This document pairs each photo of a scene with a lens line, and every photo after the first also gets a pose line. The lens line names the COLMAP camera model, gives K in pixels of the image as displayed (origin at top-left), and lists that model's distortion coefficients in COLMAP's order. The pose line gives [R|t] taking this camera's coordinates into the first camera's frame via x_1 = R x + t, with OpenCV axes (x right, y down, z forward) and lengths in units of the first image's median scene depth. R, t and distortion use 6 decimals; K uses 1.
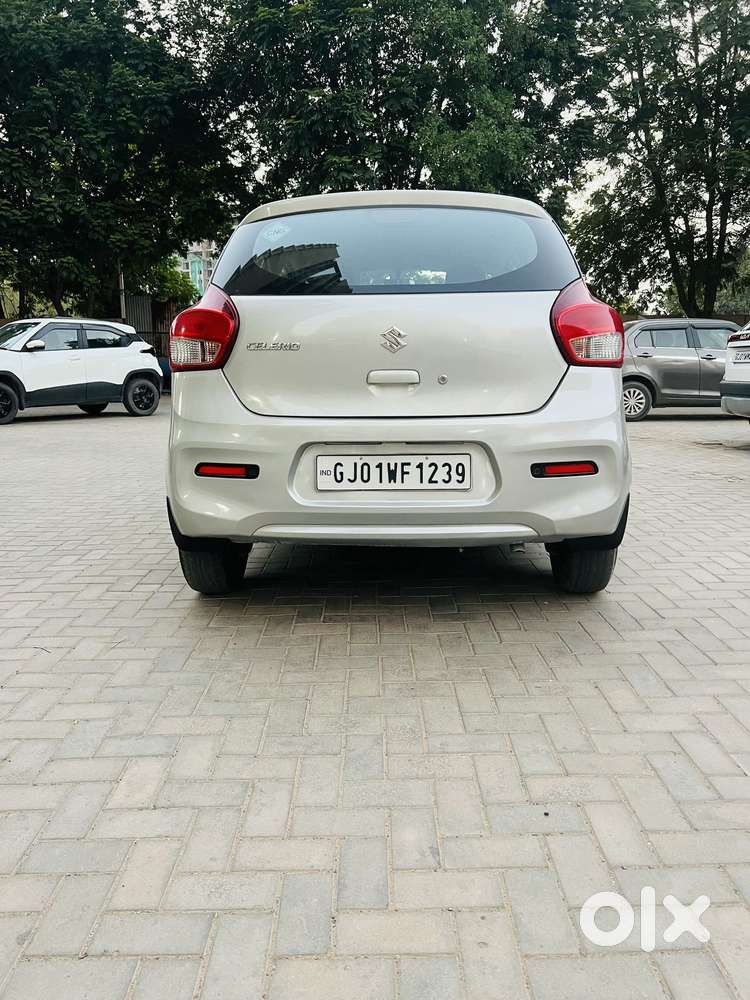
lens RADIAL K [[755.9, 0, 393.8], [0, 755.9, 498.6], [0, 0, 1]] dist [0.049284, -0.058842]
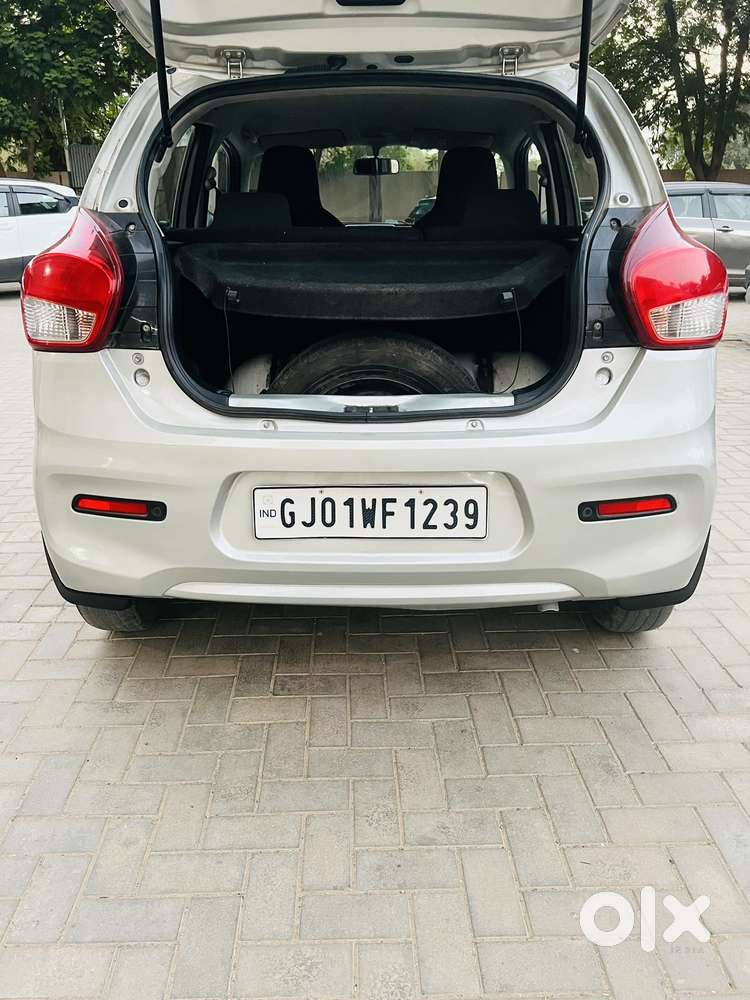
lens RADIAL K [[755.9, 0, 379.3], [0, 755.9, 498.0], [0, 0, 1]] dist [0.049284, -0.058842]
pose [[0.999928, 0.000457, 0.011959, -0.000729], [-0.002587, 0.983891, 0.178753, -0.165811], [-0.011685, -0.178771, 0.983821, 0.347467]]
